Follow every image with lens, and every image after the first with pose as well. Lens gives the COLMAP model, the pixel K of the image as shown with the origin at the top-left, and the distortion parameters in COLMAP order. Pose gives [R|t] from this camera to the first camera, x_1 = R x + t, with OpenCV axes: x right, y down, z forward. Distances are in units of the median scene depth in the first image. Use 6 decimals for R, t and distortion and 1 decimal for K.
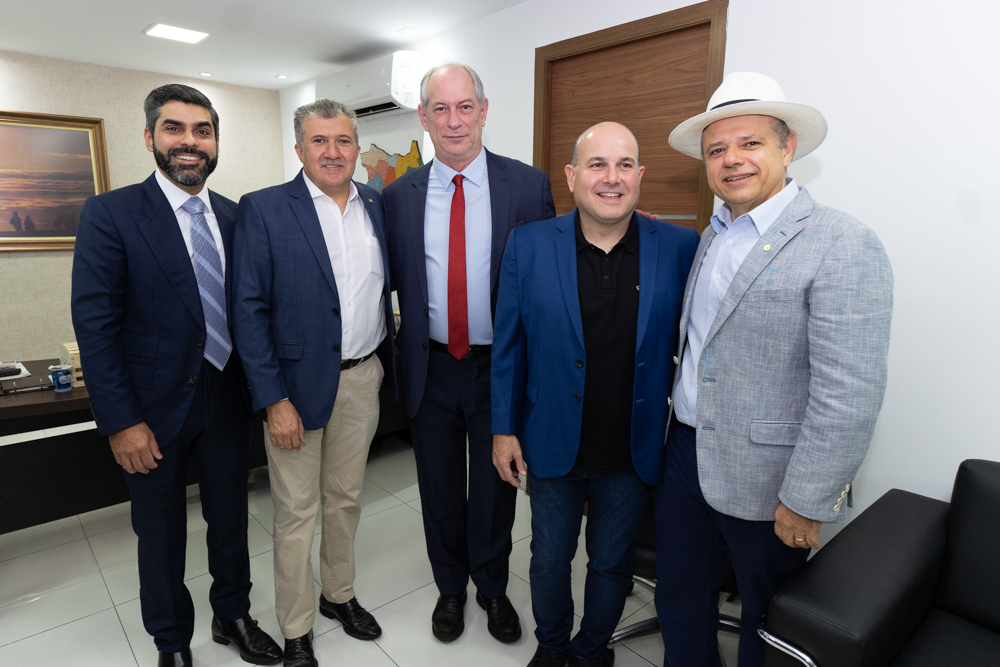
lens RADIAL K [[610.4, 0, 500.0], [0, 610.4, 333.5], [0, 0, 1]] dist [-0.000531, 0.001048]
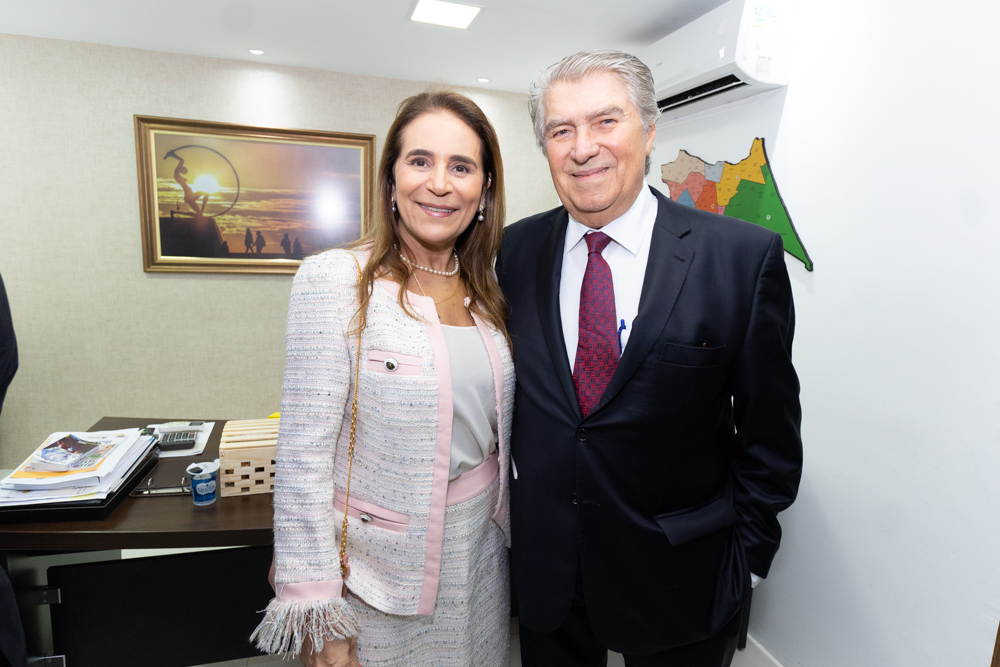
lens RADIAL K [[561.2, 0, 501.4], [0, 561.2, 319.2], [0, 0, 1]] dist [-0.000921, -0.000254]
pose [[0.906679, 0.088422, -0.412449, -0.116808], [-0.109960, 0.993521, -0.028731, -0.079874], [0.407236, 0.071403, 0.910527, 0.355338]]
